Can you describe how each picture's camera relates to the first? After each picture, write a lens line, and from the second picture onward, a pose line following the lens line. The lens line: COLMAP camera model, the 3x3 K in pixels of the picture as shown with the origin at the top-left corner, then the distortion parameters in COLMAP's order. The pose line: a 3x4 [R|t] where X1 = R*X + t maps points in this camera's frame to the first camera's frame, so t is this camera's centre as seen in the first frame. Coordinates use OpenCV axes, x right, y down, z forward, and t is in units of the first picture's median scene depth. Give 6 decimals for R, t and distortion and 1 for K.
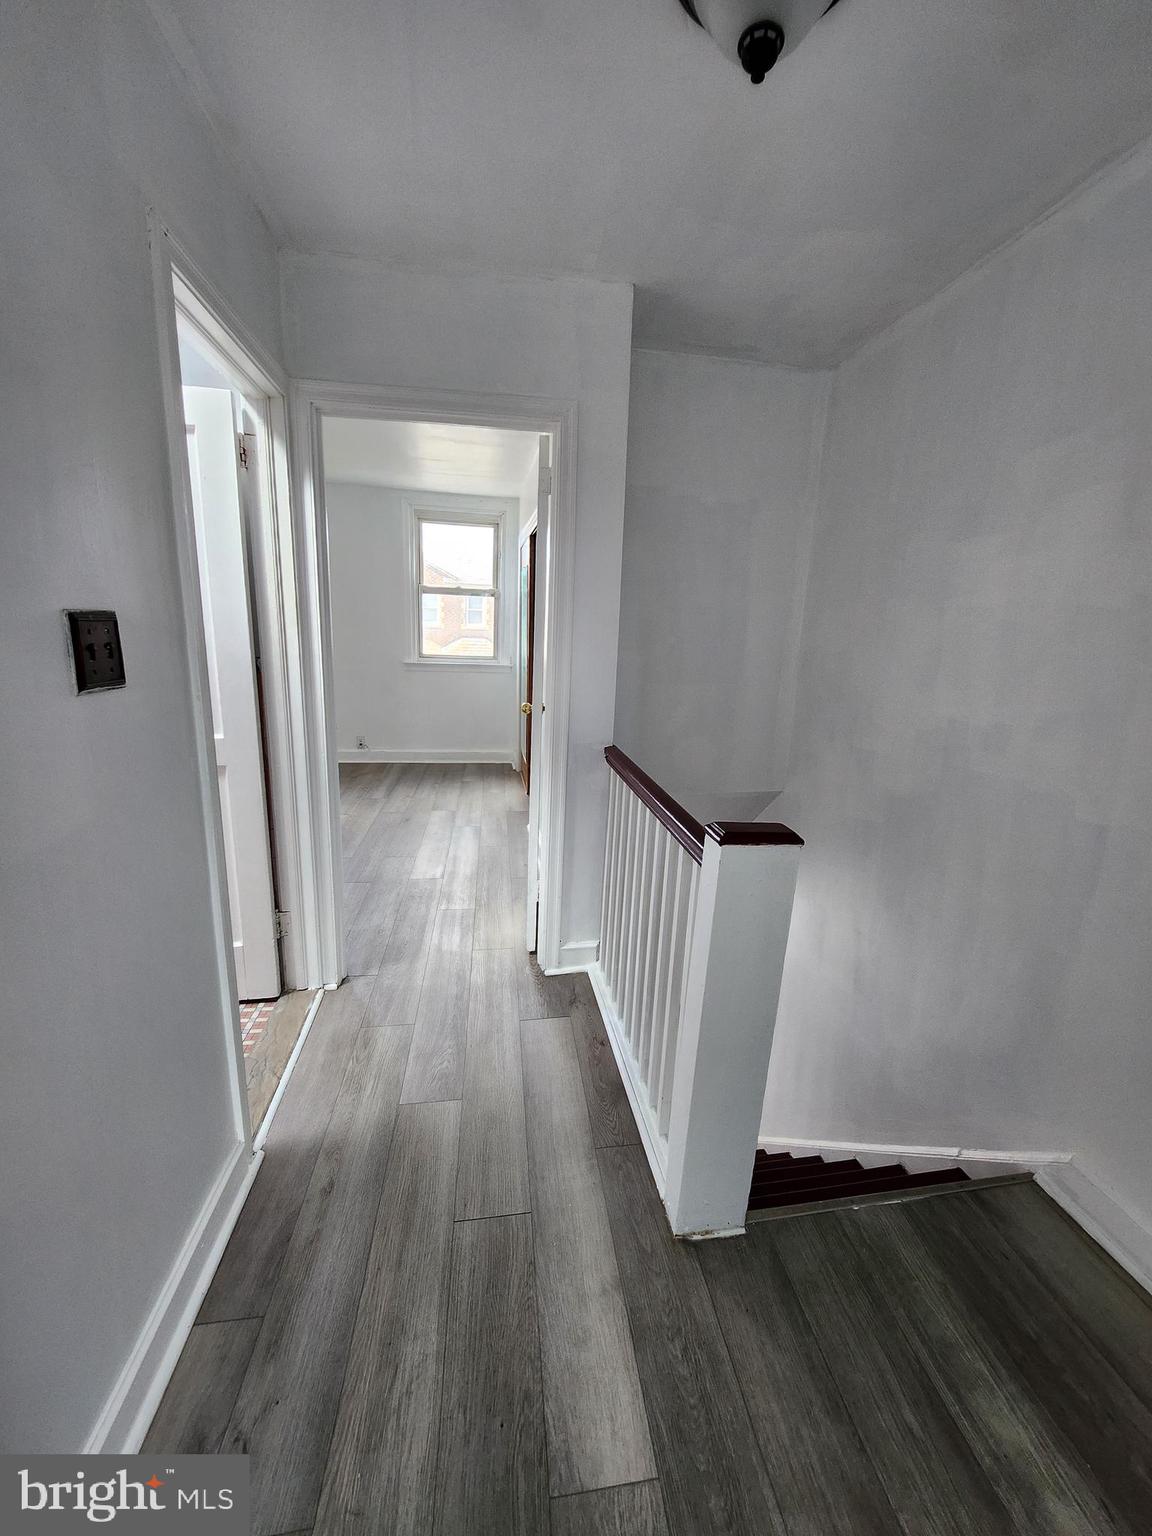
lens RADIAL K [[610.5, 0, 577.6], [0, 610.5, 767.8], [0, 0, 1]] dist [-0.005951, -0.000687]
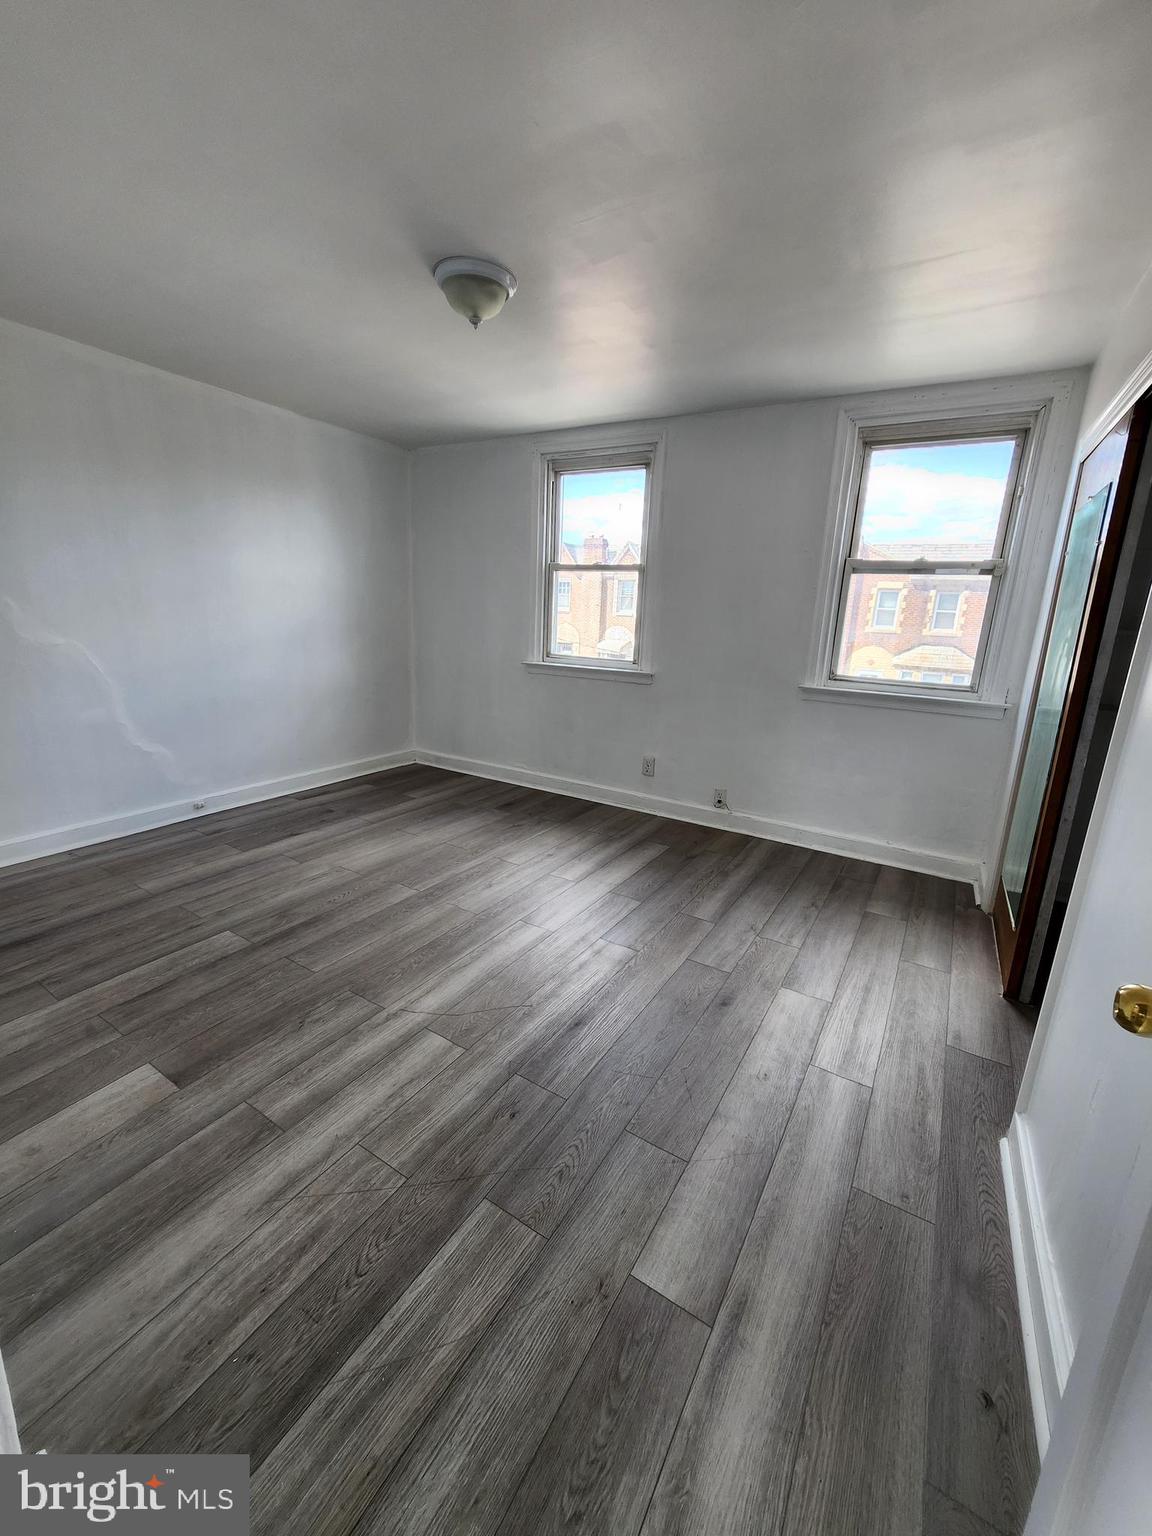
lens RADIAL K [[610.5, 0, 583.4], [0, 610.5, 762.4], [0, 0, 1]] dist [-0.005951, -0.000687]
pose [[0.771980, 0.147855, -0.618211, -0.062598], [-0.152963, 0.987203, 0.045096, -0.092361], [0.616968, 0.059750, 0.784717, 0.389138]]
